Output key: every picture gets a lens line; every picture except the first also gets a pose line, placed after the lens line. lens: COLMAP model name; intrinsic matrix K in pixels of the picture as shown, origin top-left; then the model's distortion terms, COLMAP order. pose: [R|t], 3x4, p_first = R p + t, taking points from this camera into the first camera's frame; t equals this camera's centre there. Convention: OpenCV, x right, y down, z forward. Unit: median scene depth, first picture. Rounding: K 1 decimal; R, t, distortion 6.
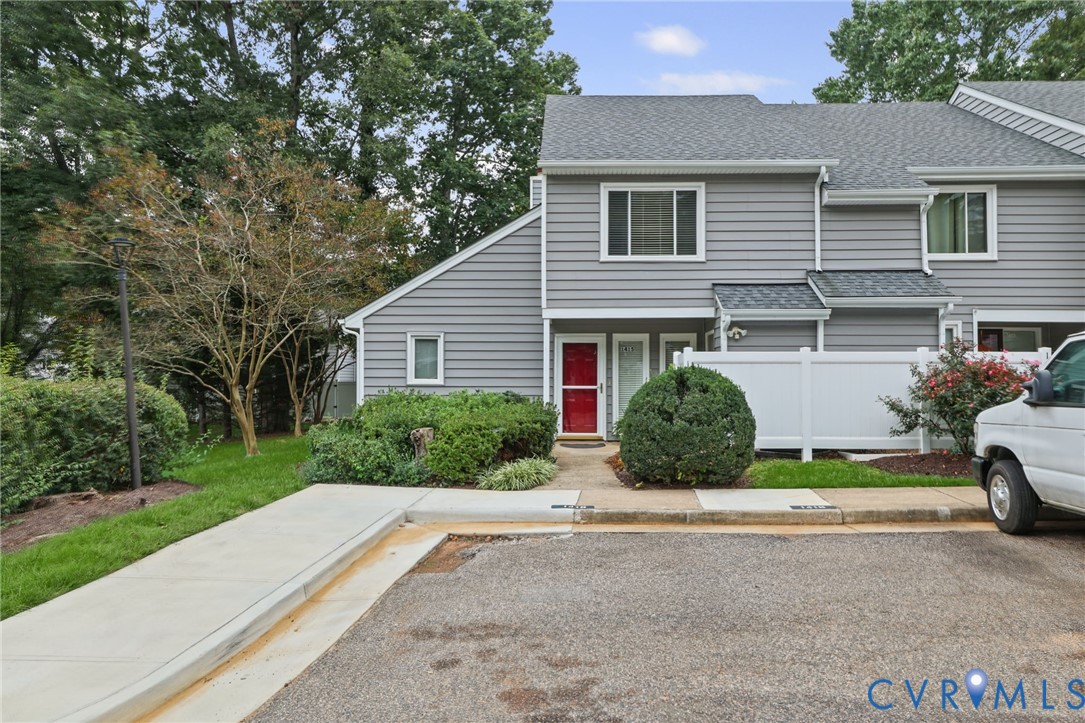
lens RADIAL K [[698.8, 0, 542.5], [0, 698.8, 361.5], [0, 0, 1]] dist [-0.004392, 0.000863]
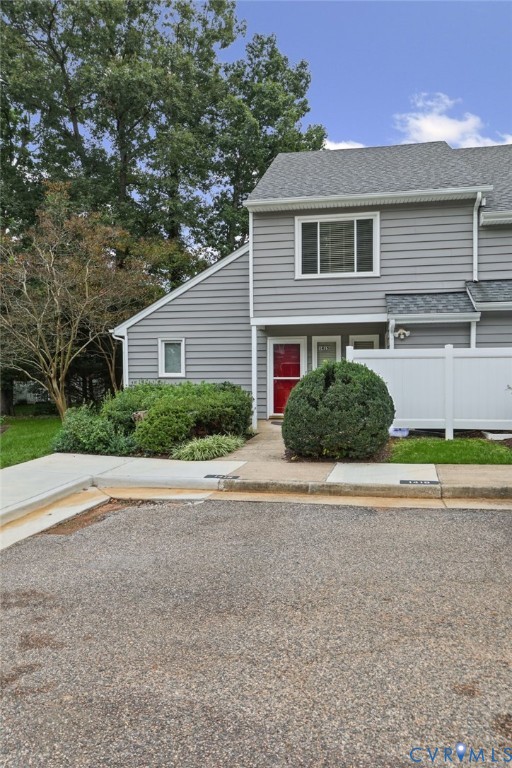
lens RADIAL K [[494.6, 0, 256.0], [0, 494.6, 384.0], [0, 0, 1]] dist [-0.004392, 0.000863]
pose [[0.989638, -0.004579, -0.143511, 0.141246], [0.011988, 0.998637, 0.050807, 0.000094], [0.143083, -0.052001, 0.988344, 0.093009]]
